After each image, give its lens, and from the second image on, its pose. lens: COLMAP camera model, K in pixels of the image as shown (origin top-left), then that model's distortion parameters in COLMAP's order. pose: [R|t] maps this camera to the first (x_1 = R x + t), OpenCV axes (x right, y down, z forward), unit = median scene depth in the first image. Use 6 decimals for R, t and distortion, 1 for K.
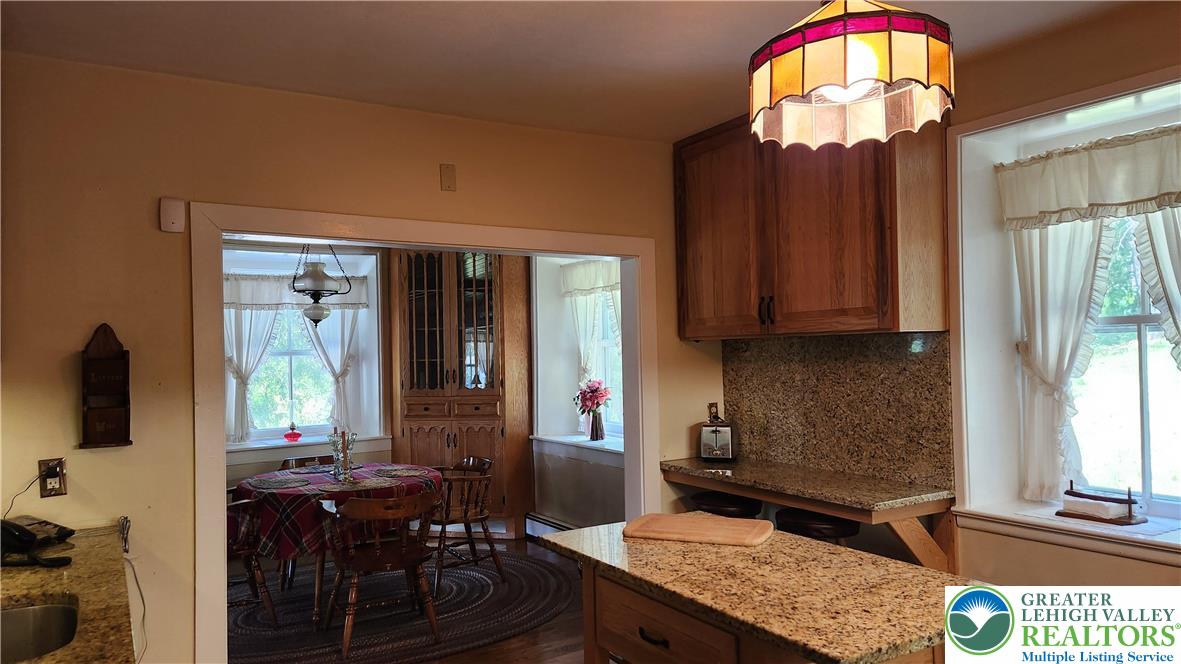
lens RADIAL K [[784.6, 0, 584.5], [0, 784.6, 342.9], [0, 0, 1]] dist [0.066270, -0.049013]
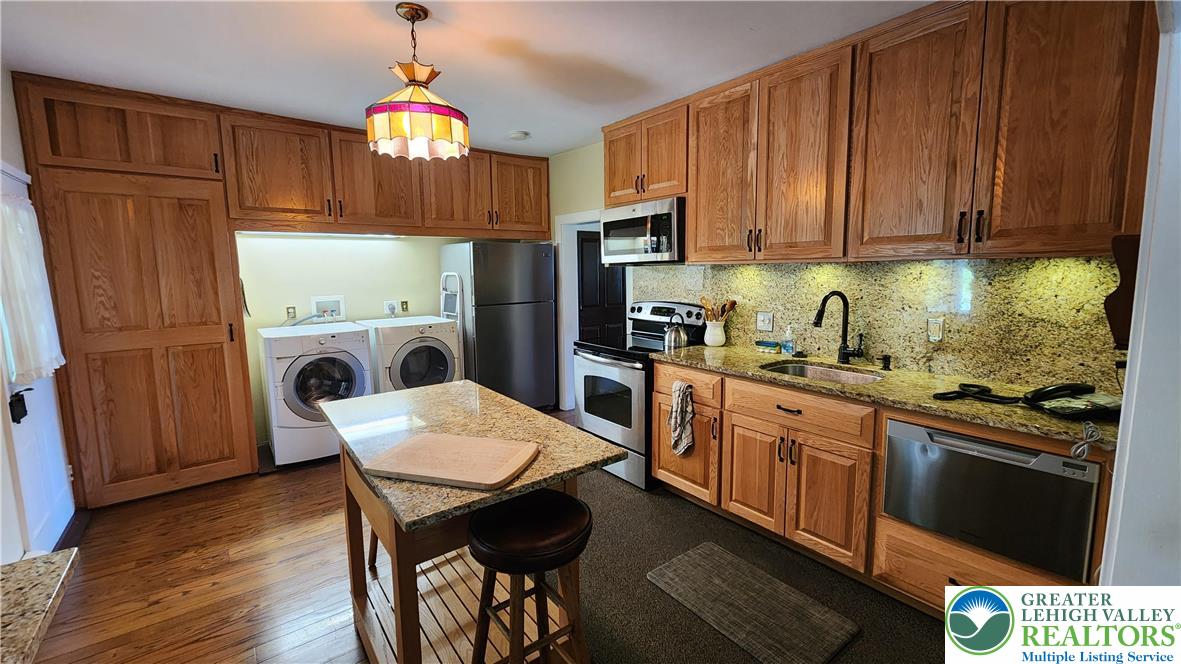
lens RADIAL K [[480.5, 0, 589.1], [0, 480.5, 325.6], [0, 0, 1]] dist [0.000635, 0.000140]
pose [[-0.993709, 0.050061, -0.100184, 0.015346], [0.038565, 0.992782, 0.113563, 0.010492], [0.105146, 0.108985, -0.988467, 0.639948]]
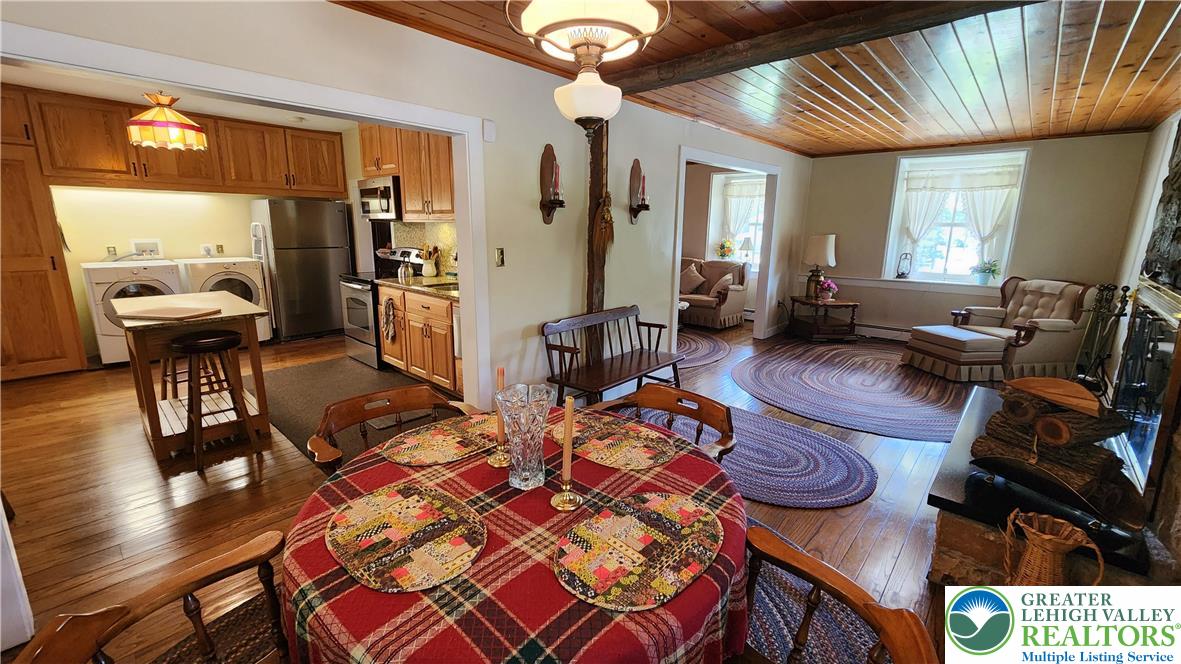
lens RADIAL K [[480.5, 0, 589.4], [0, 480.5, 326.1], [0, 0, 1]] dist [0.000635, 0.000140]
pose [[-0.962235, 0.066924, -0.263865, -0.210489], [0.011262, 0.978266, 0.207048, 0.015885], [0.271986, 0.196257, -0.942076, 0.973186]]
